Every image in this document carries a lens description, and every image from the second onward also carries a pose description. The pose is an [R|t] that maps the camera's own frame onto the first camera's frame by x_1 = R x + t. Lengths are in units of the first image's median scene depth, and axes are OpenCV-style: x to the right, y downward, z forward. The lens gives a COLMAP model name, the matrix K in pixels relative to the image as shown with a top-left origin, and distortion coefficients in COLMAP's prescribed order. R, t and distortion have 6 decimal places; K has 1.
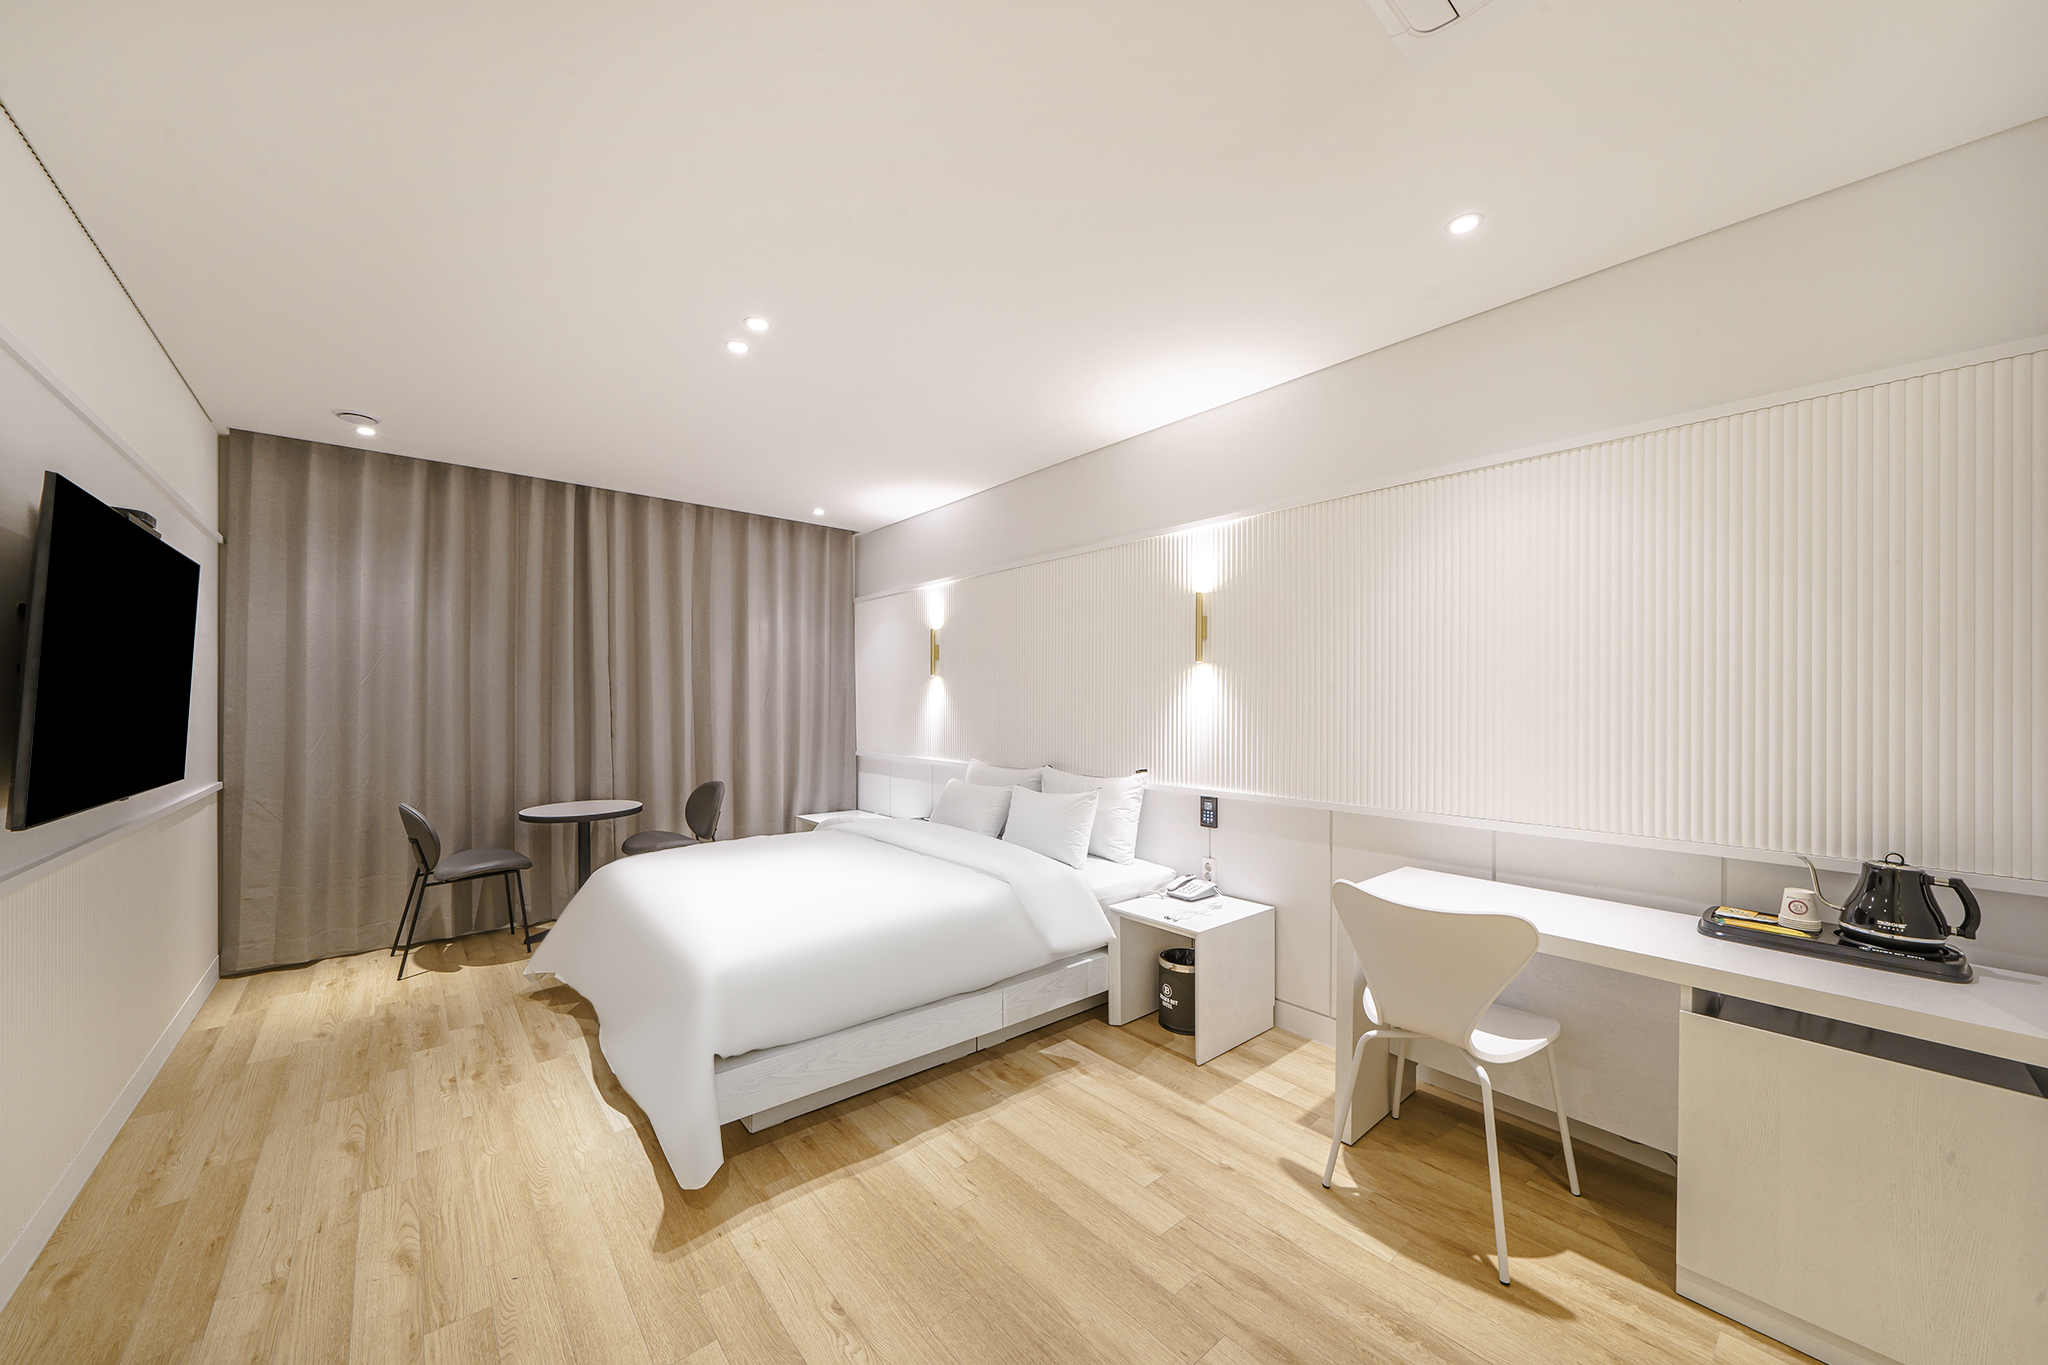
lens RADIAL K [[740.0, 0, 1024.4], [0, 740.0, 698.8], [0, 0, 1]] dist [-0.000480, 0.000180]
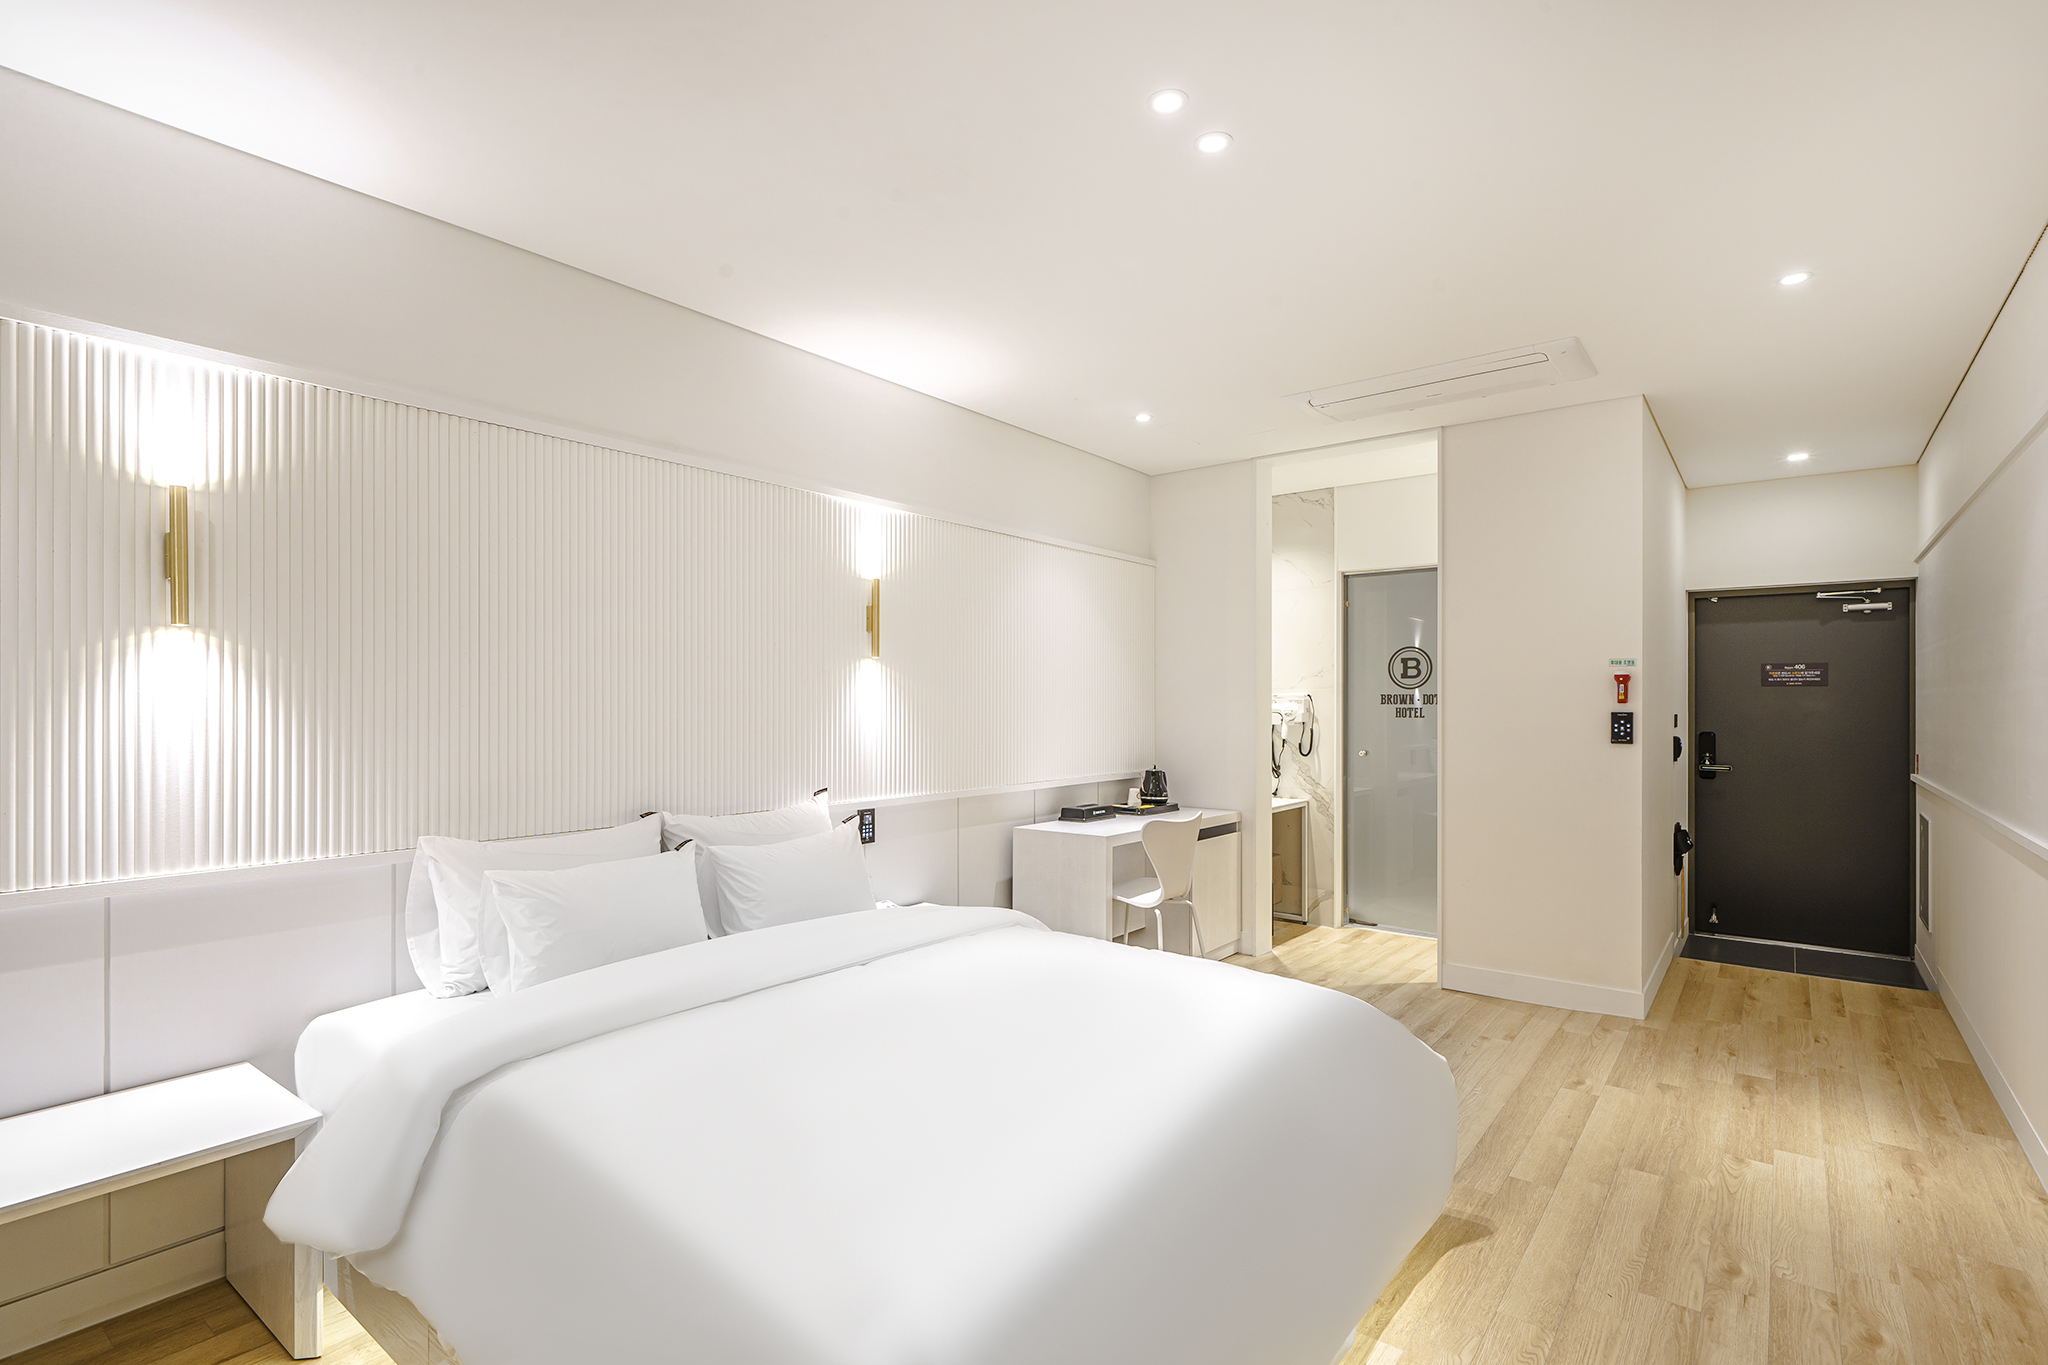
lens RADIAL K [[977.1, 0, 1021.0], [0, 977.1, 701.9], [0, 0, 1]] dist [0.010882, -0.005979]
pose [[-0.201610, -0.000484, 0.979466, -0.737873], [-0.002024, 0.999998, 0.000078, 0.002533], [-0.979464, -0.001966, -0.201610, 0.829846]]
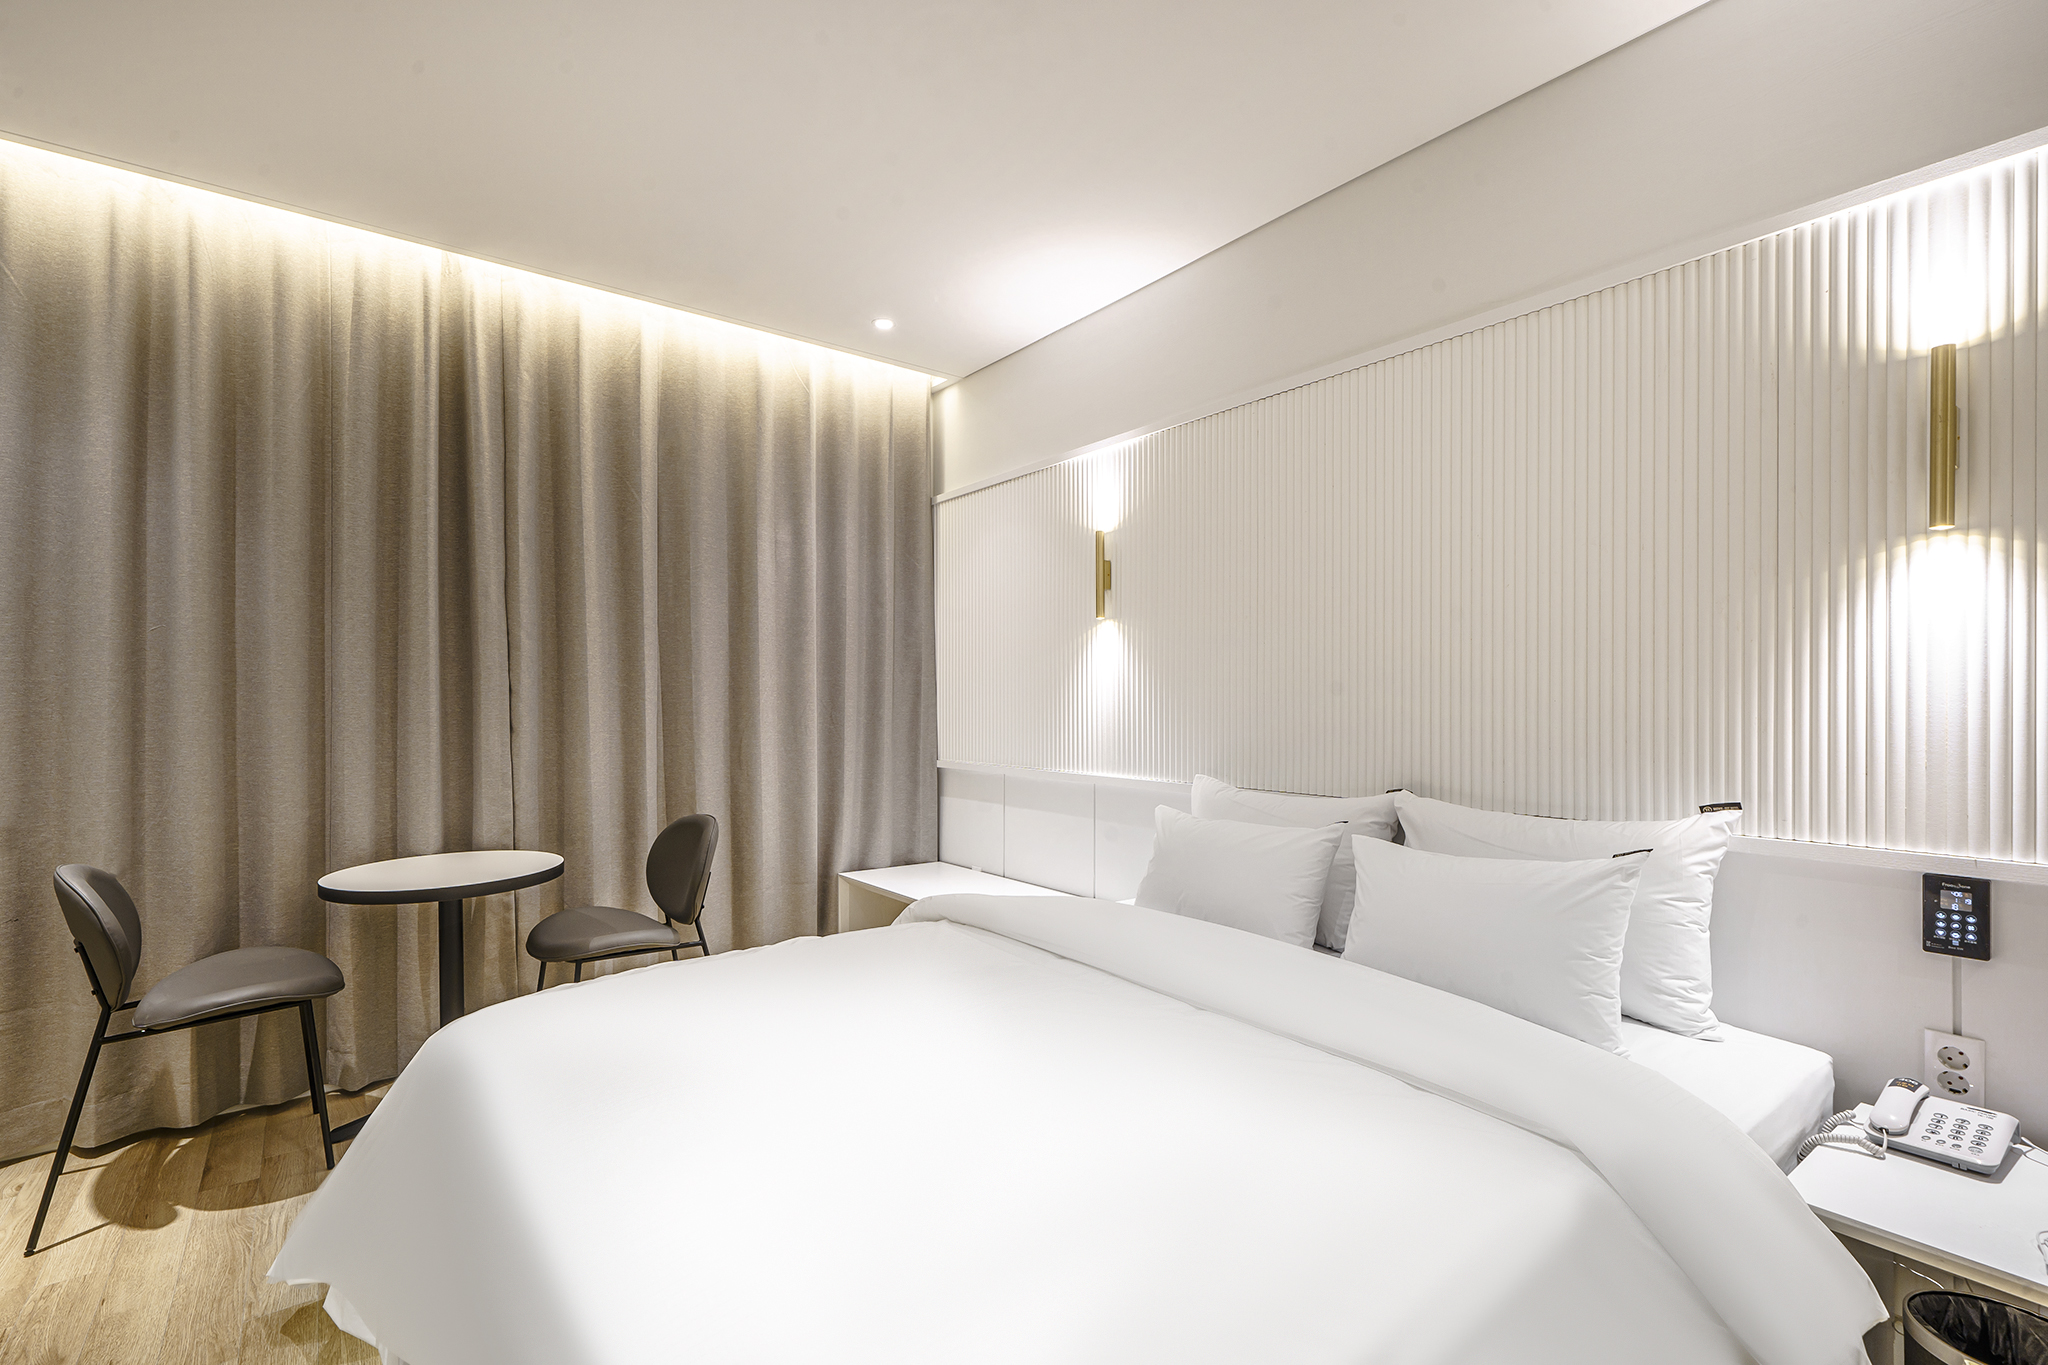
lens RADIAL K [[926.7, 0, 1025.6], [0, 926.7, 696.8], [0, 0, 1]] dist [0.009954, 0.000459]
pose [[0.998838, -0.001864, -0.048160, -0.169001], [0.001897, 0.999998, 0.000647, 0.028999], [0.048159, -0.000738, 0.998839, 0.381398]]
